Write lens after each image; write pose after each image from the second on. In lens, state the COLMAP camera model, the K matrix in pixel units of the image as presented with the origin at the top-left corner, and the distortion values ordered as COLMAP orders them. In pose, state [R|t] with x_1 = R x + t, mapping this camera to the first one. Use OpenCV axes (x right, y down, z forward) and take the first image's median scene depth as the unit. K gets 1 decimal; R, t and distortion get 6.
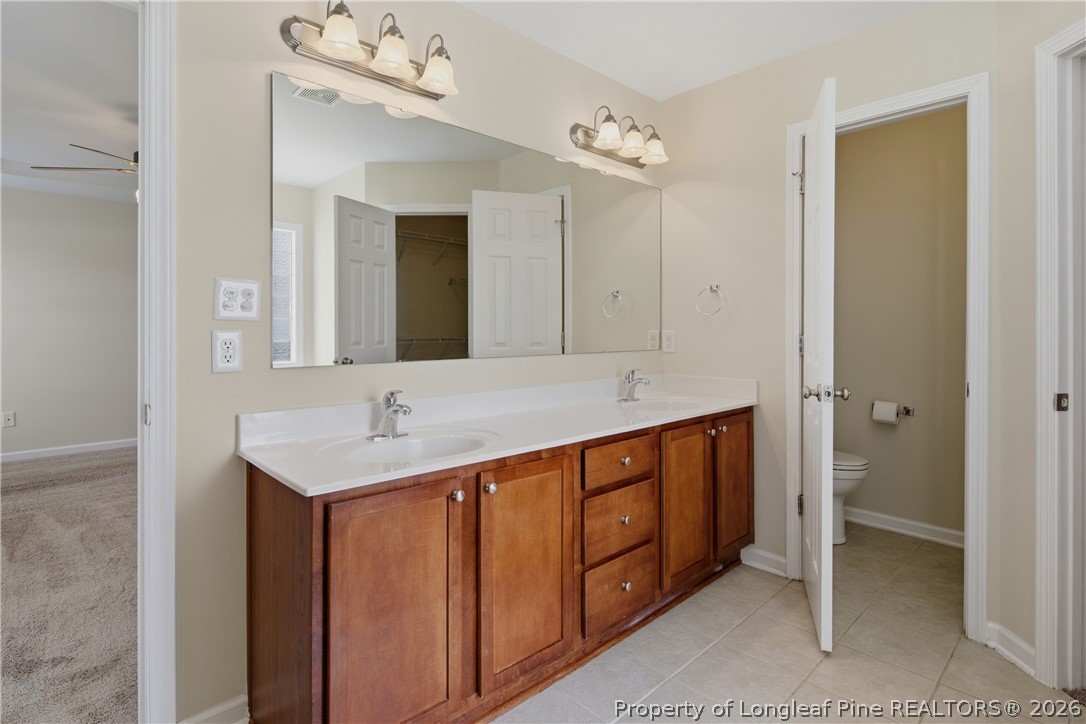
lens RADIAL K [[537.8, 0, 537.1], [0, 537.8, 326.1], [0, 0, 1]] dist [0.004342, -0.001881]
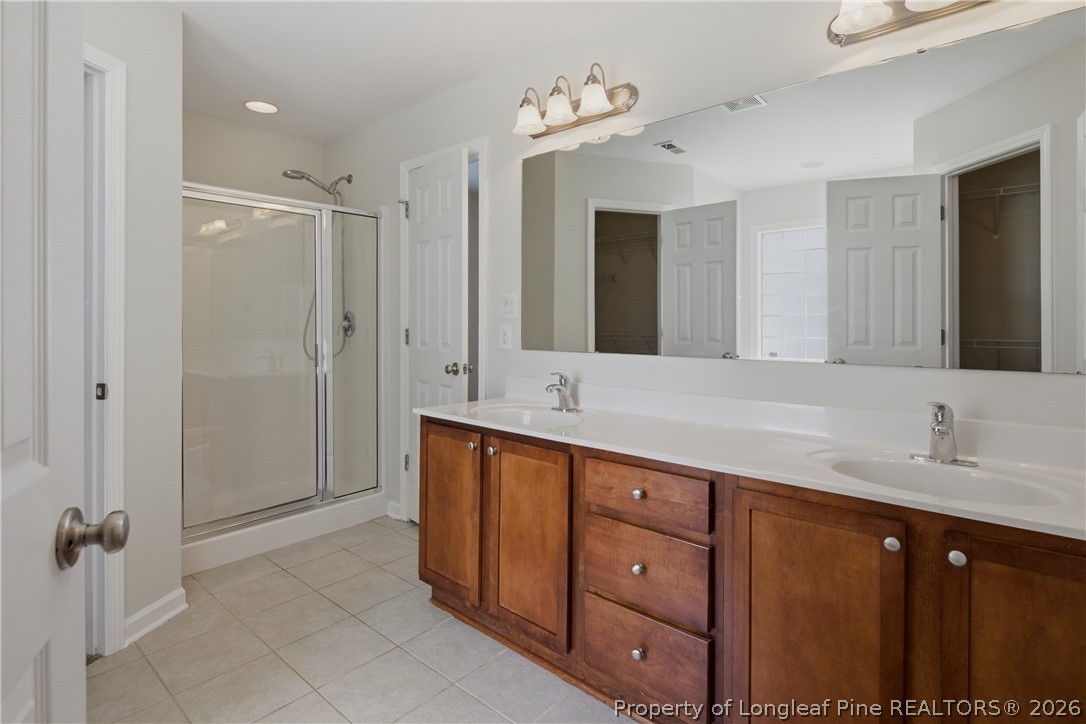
lens RADIAL K [[537.8, 0, 557.7], [0, 537.8, 325.0], [0, 0, 1]] dist [0.004342, -0.001881]
pose [[0.119109, 0.001718, -0.992880, 1.067370], [-0.000238, 0.999999, 0.001702, 0.004862], [0.992881, 0.000034, 0.119109, 0.909937]]
